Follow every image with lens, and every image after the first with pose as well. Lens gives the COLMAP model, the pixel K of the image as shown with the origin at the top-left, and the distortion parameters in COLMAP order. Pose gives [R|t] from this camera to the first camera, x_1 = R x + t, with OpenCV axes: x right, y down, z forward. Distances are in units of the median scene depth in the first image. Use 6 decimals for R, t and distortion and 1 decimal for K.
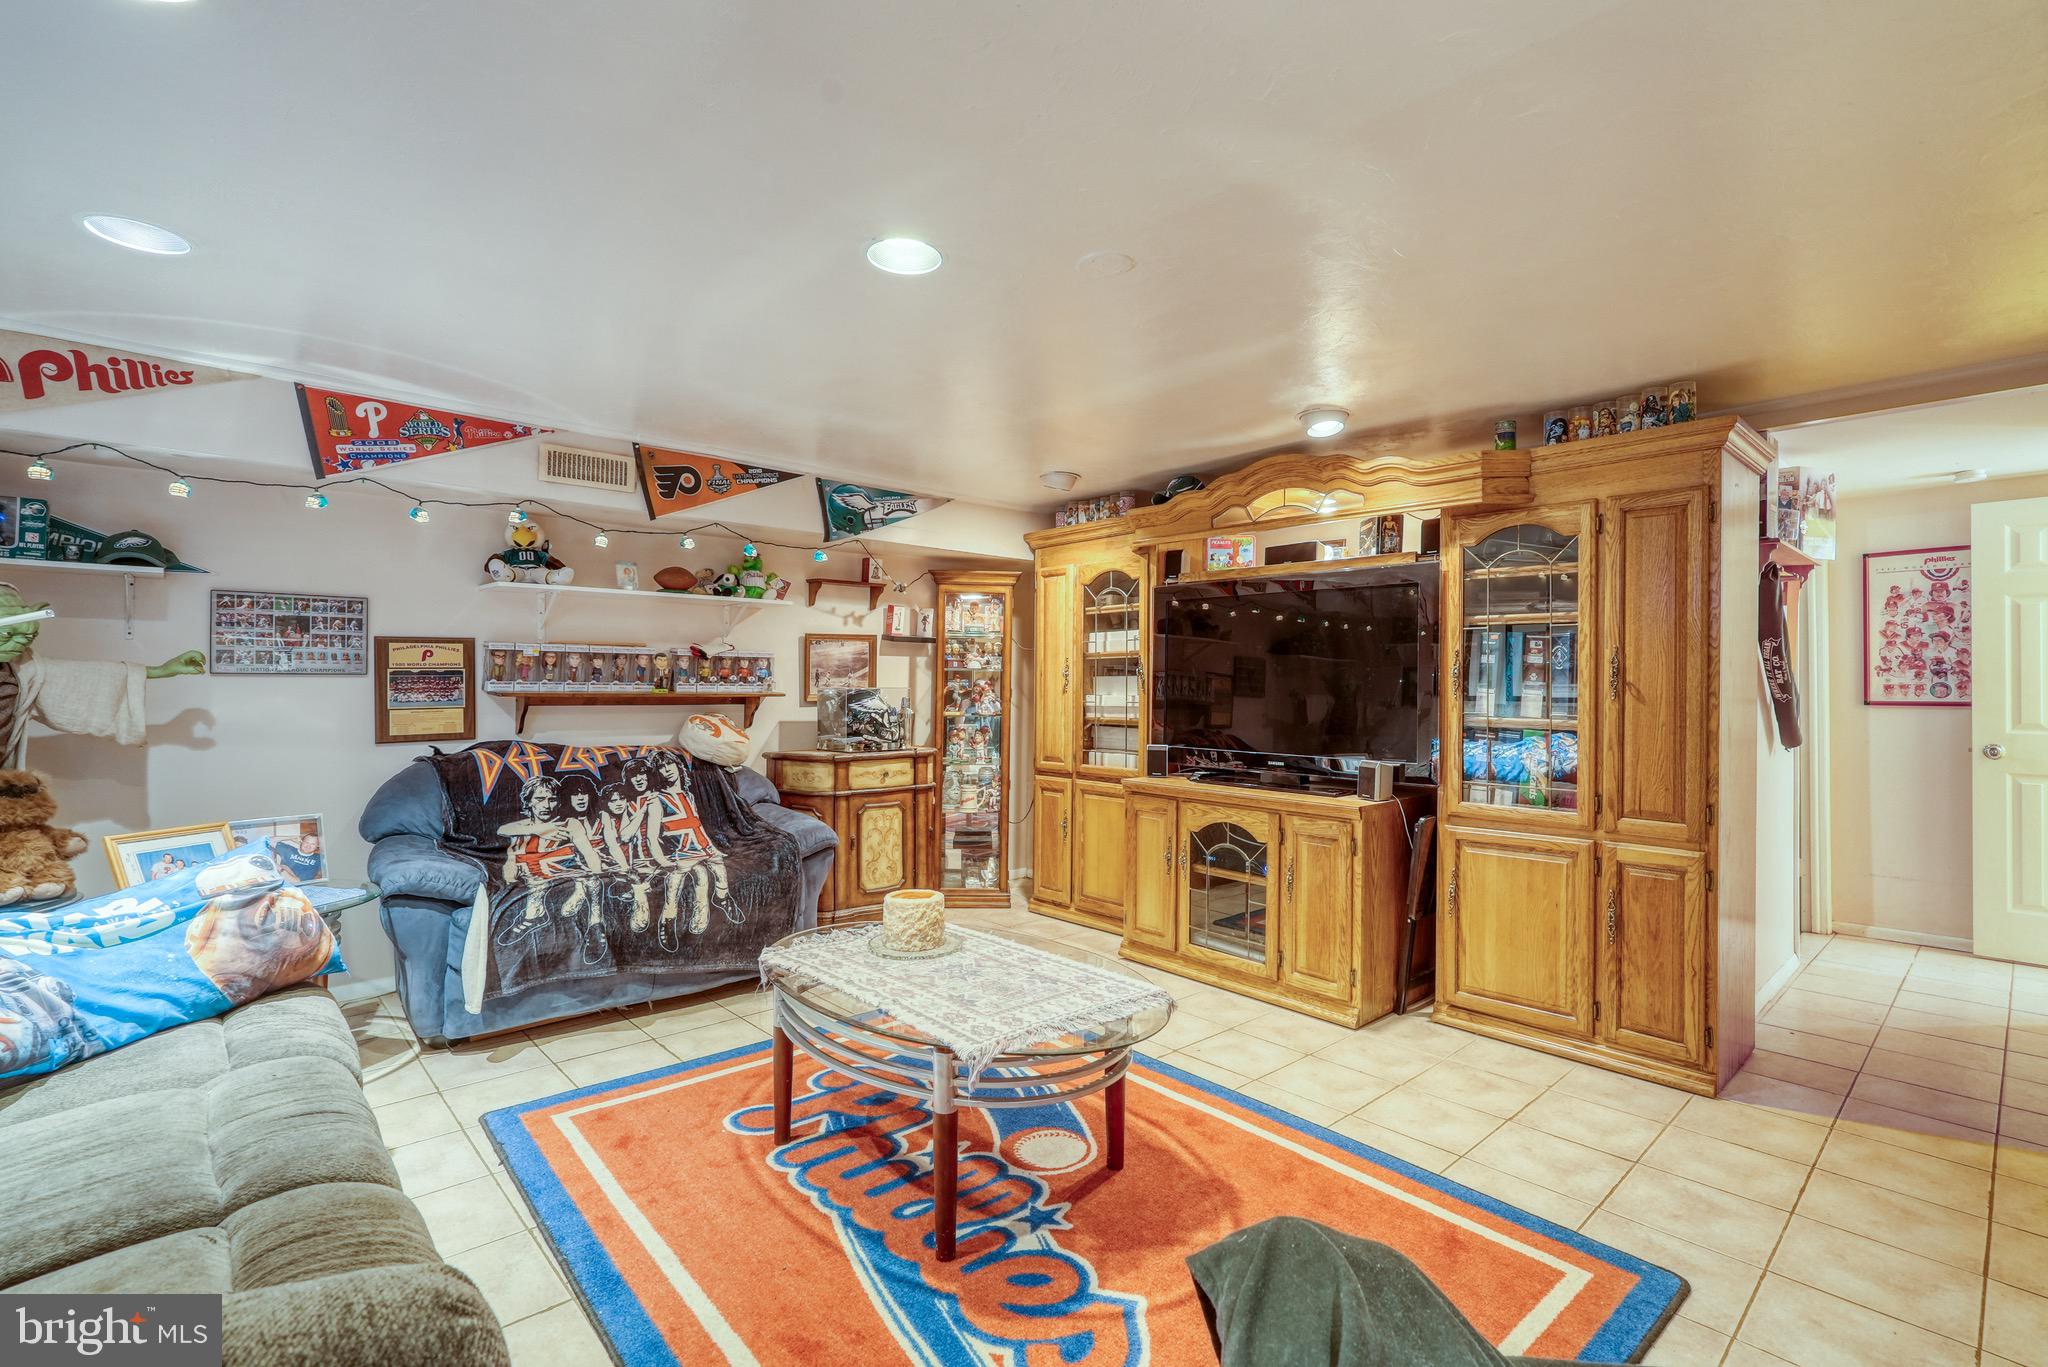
lens RADIAL K [[935.5, 0, 1033.8], [0, 935.5, 681.7], [0, 0, 1]] dist [-0.008392, 0.004783]
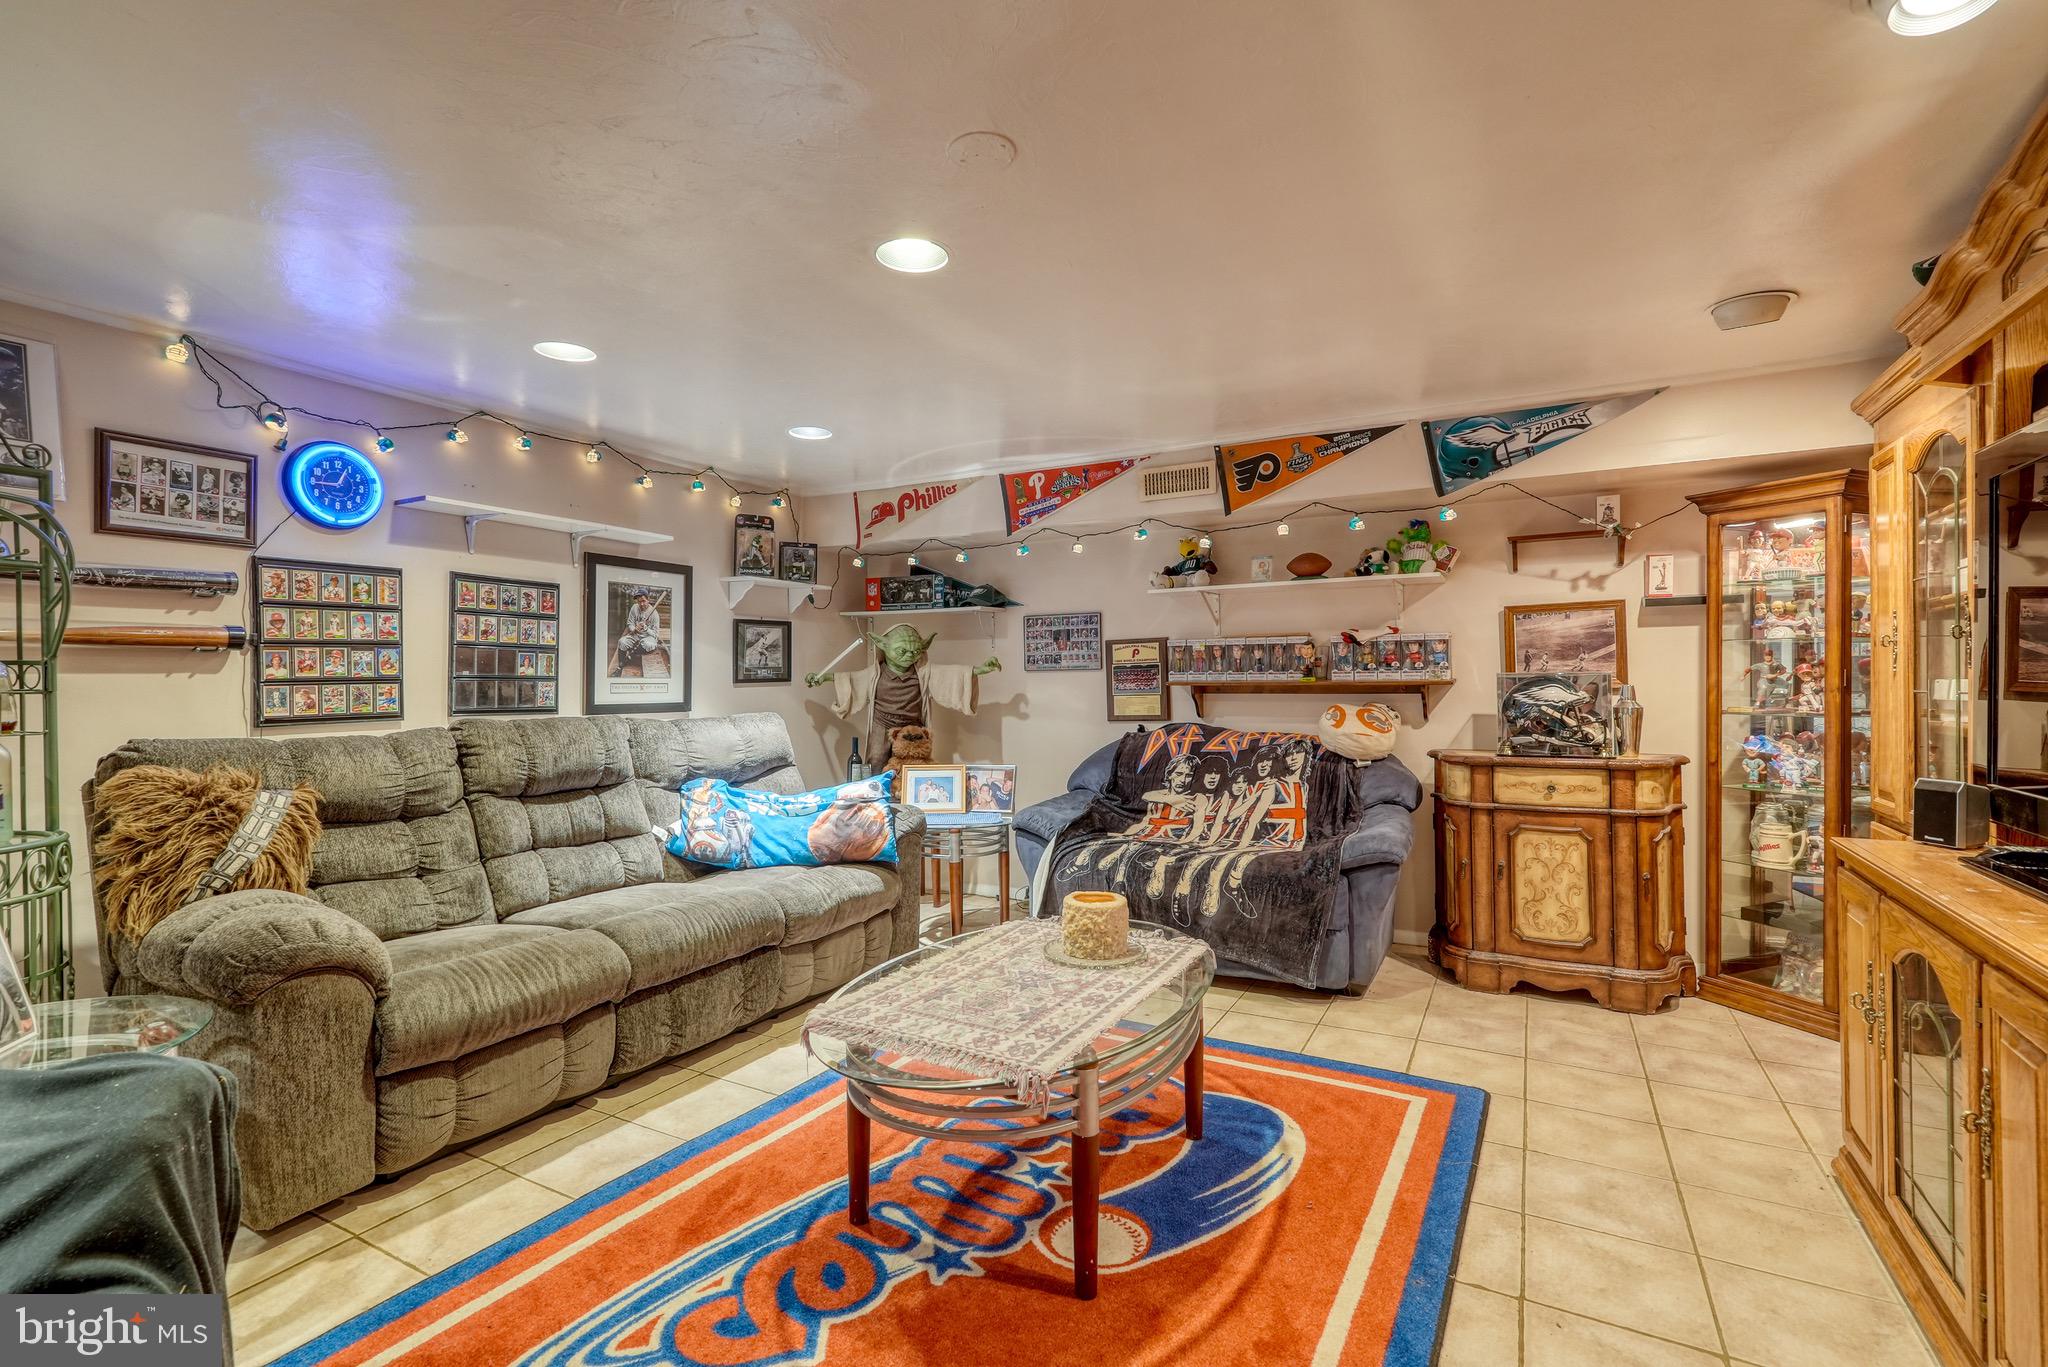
lens RADIAL K [[935.5, 0, 1034.7], [0, 935.5, 682.9], [0, 0, 1]] dist [-0.008392, 0.004783]
pose [[0.320314, -0.006736, -0.947287, 0.490354], [0.015418, 0.999879, -0.001896, 0.012021], [0.947186, -0.013997, 0.320380, 0.441509]]
